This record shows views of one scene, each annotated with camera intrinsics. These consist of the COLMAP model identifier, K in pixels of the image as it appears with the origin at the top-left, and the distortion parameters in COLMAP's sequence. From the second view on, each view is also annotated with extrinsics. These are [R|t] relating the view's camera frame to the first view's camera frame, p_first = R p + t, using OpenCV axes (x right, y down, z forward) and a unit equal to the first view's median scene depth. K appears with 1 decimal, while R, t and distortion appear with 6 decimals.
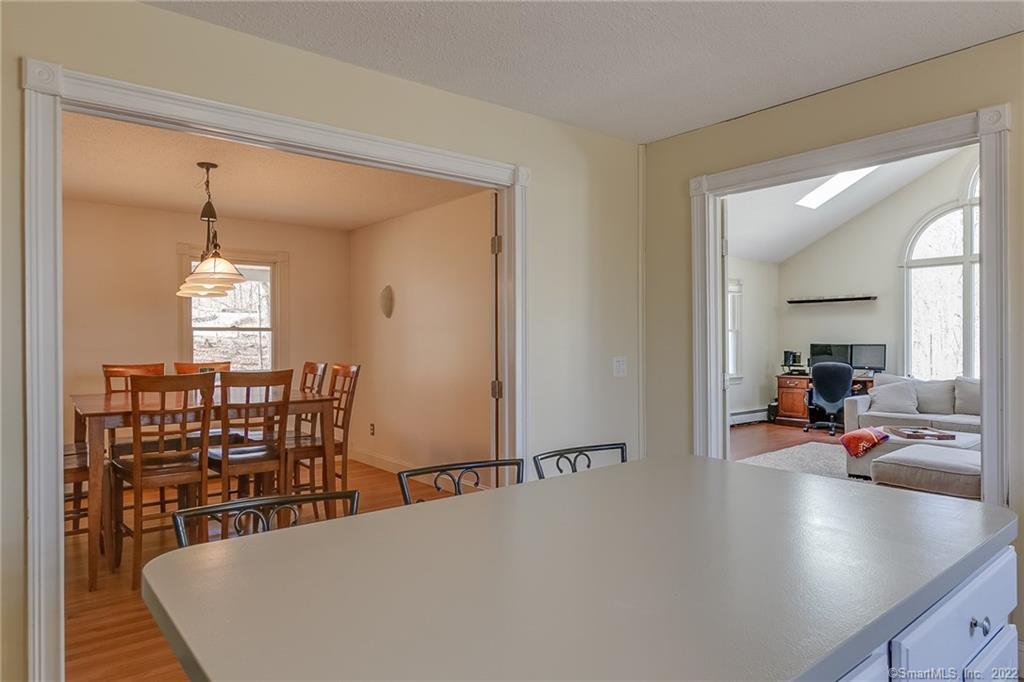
lens RADIAL K [[653.8, 0, 514.7], [0, 653.8, 339.3], [0, 0, 1]] dist [-0.004555, -0.001657]
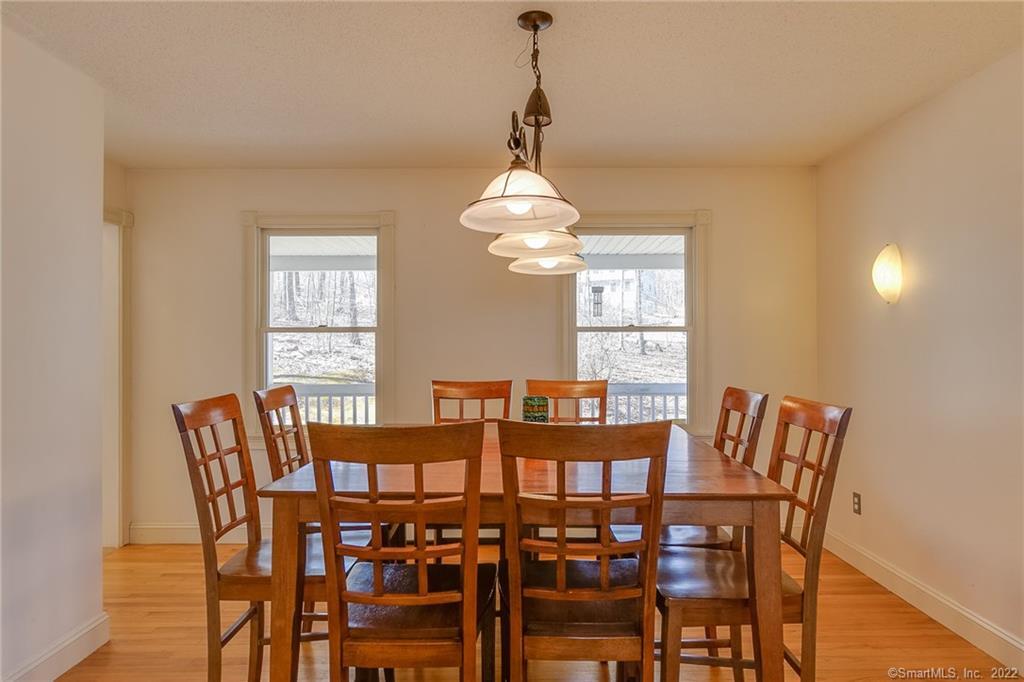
lens RADIAL K [[568.9, 0, 520.6], [0, 568.9, 355.5], [0, 0, 1]] dist [0.000551, 0.001033]
pose [[0.758595, 0.010557, -0.651477, -0.160253], [0.003175, 0.999797, 0.019899, -0.000271], [0.651555, -0.017163, 0.758407, 0.591138]]
